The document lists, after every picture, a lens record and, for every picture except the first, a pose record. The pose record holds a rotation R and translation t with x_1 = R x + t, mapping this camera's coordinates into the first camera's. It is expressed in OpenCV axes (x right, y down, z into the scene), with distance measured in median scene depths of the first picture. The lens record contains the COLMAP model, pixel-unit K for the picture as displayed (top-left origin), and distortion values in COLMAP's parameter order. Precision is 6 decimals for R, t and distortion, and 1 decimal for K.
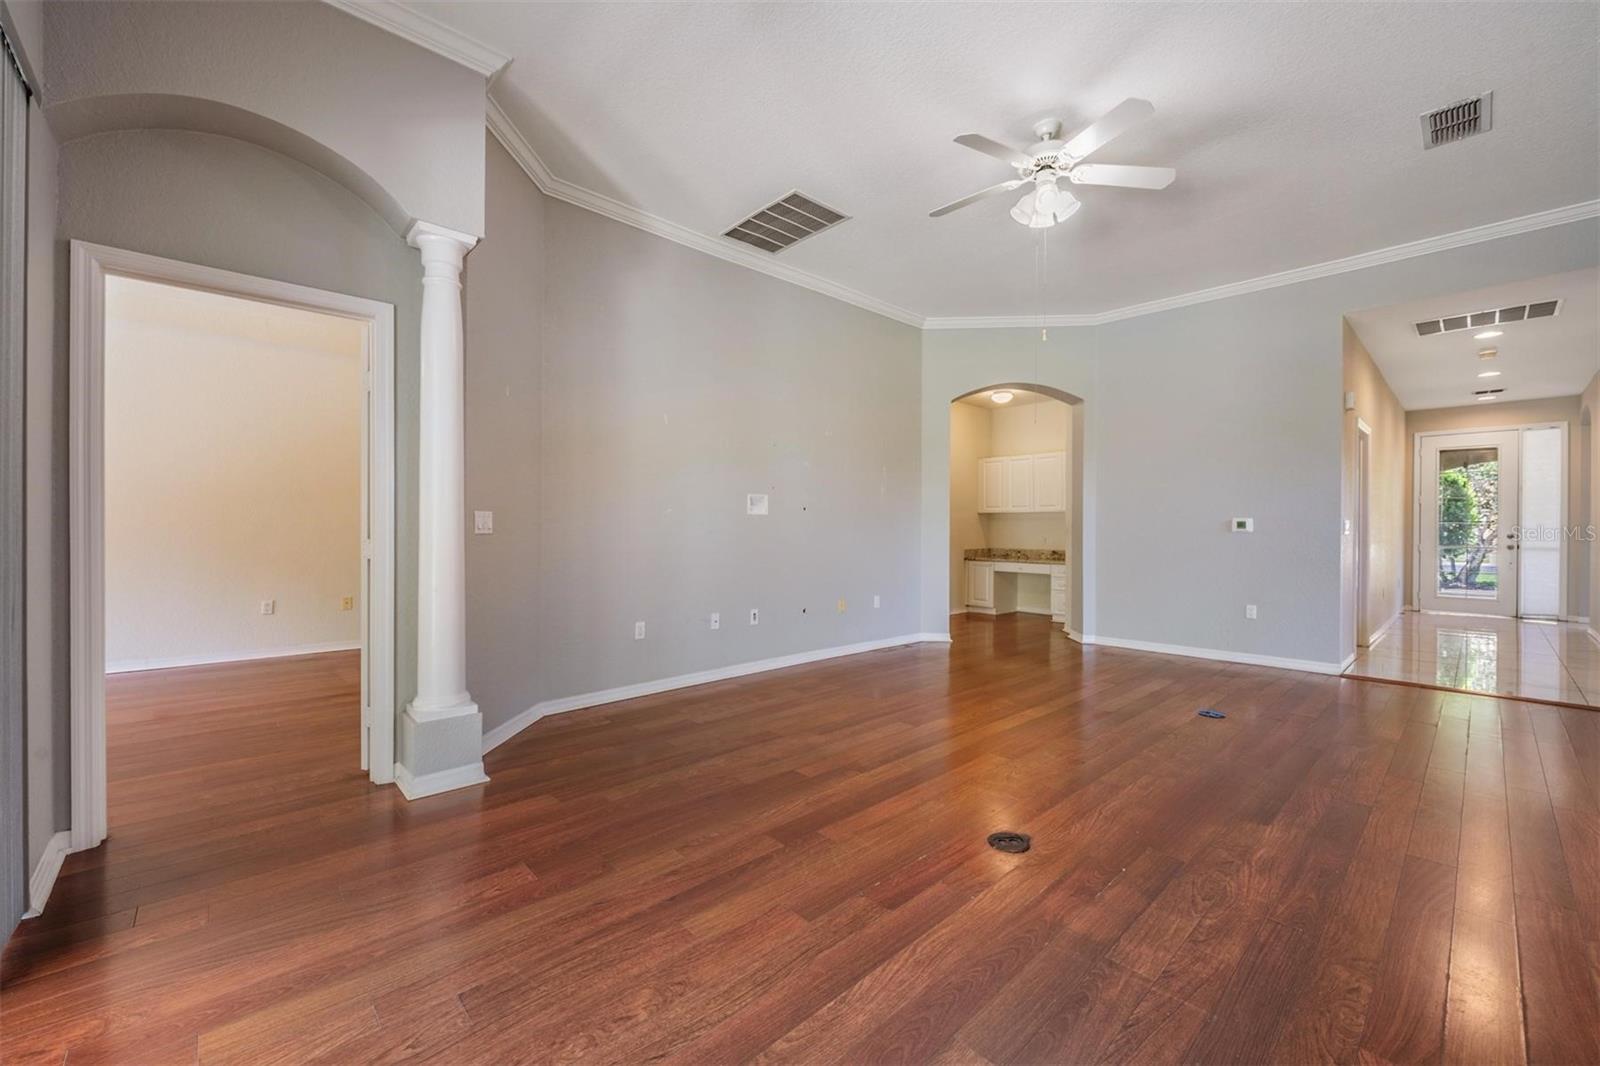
lens RADIAL K [[626.6, 0, 802.5], [0, 626.6, 528.5], [0, 0, 1]] dist [-0.000976, -0.000794]
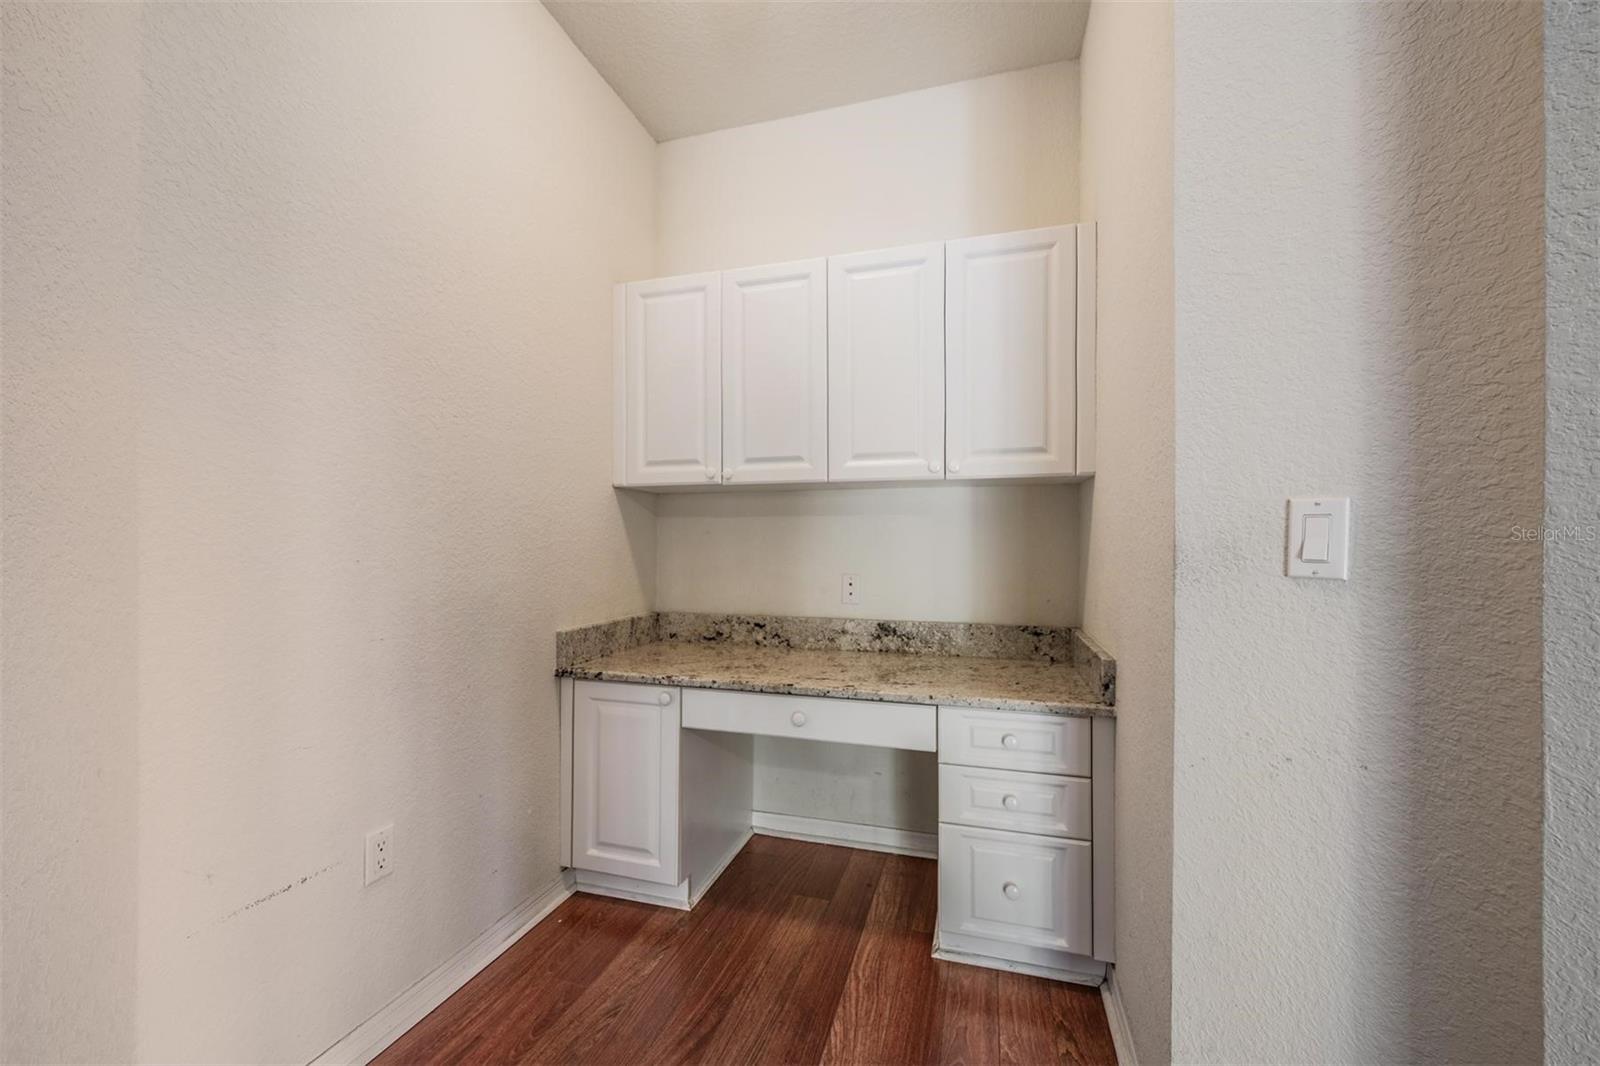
lens RADIAL K [[619.8, 0, 816.1], [0, 619.8, 547.7], [0, 0, 1]] dist [0.000661, -0.000153]
pose [[0.847387, 0.002002, 0.530972, 0.347713], [-0.000935, 0.999997, -0.002278, 0.001806], [-0.530975, 0.001434, 0.847386, 1.198761]]
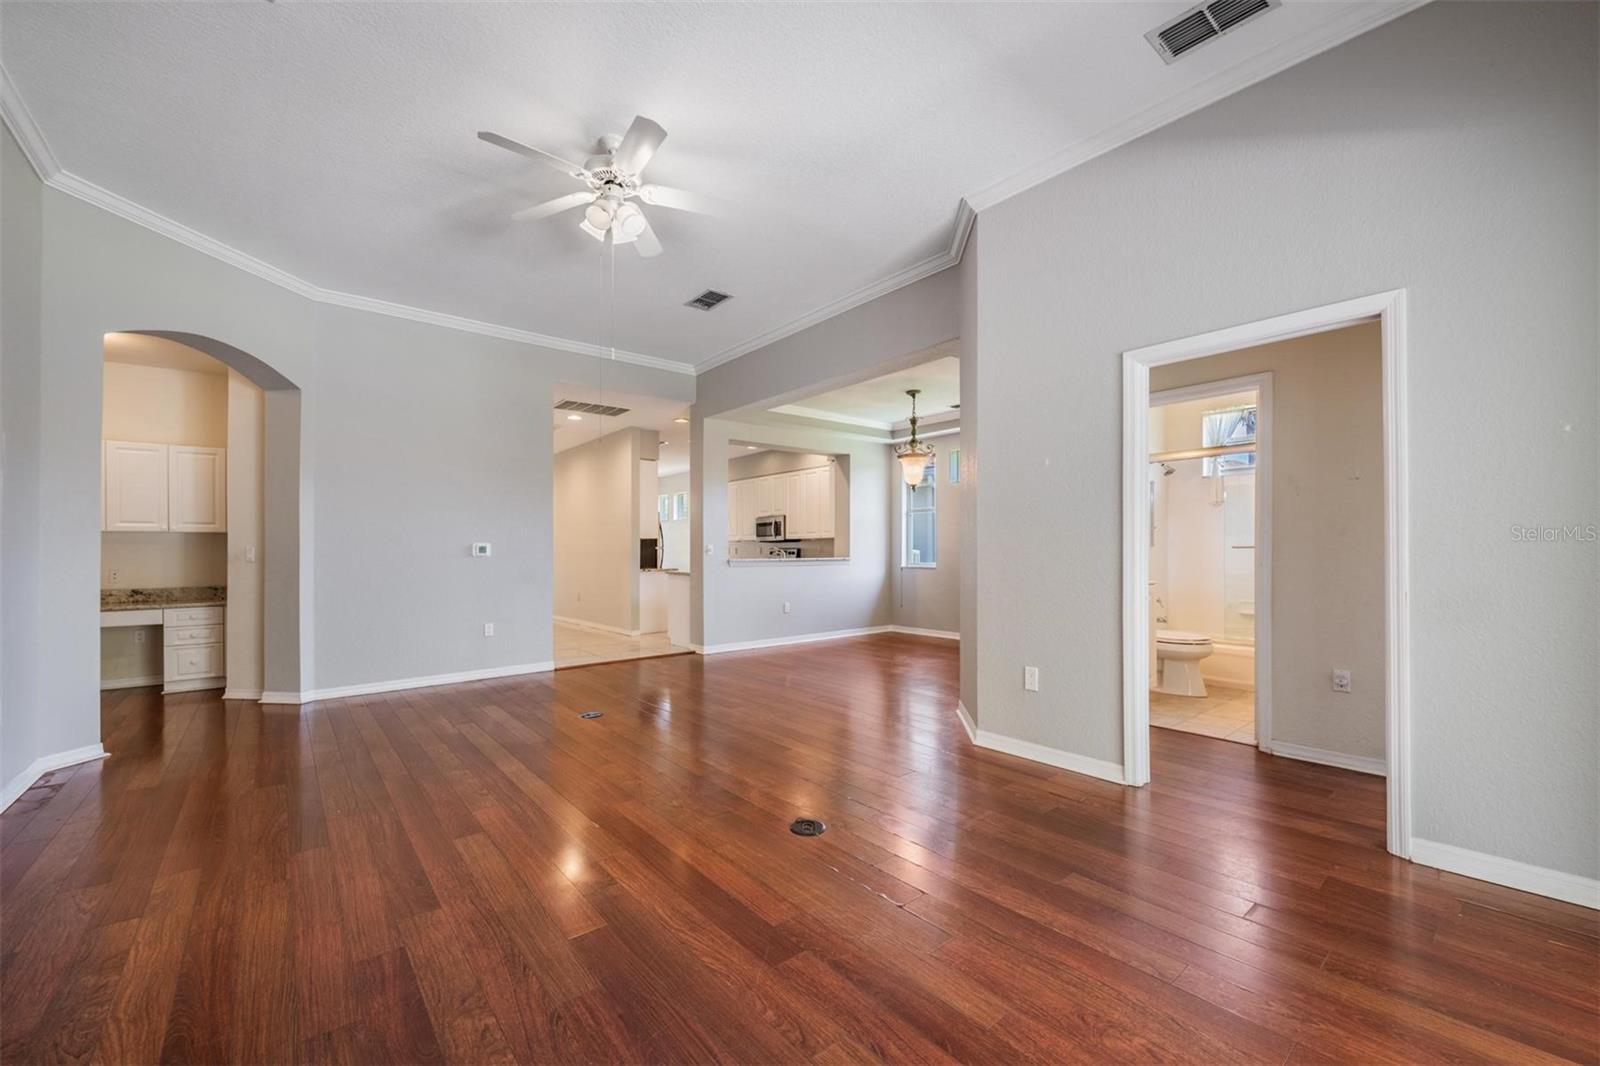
lens RADIAL K [[645.0, 0, 797.6], [0, 645.0, 535.6], [0, 0, 1]] dist [-0.010553, -0.003808]
pose [[0.058764, 0.019570, 0.998080, -0.353939], [0.013008, 0.999708, -0.020368, -0.000043], [-0.998187, 0.014180, 0.058493, 0.399408]]
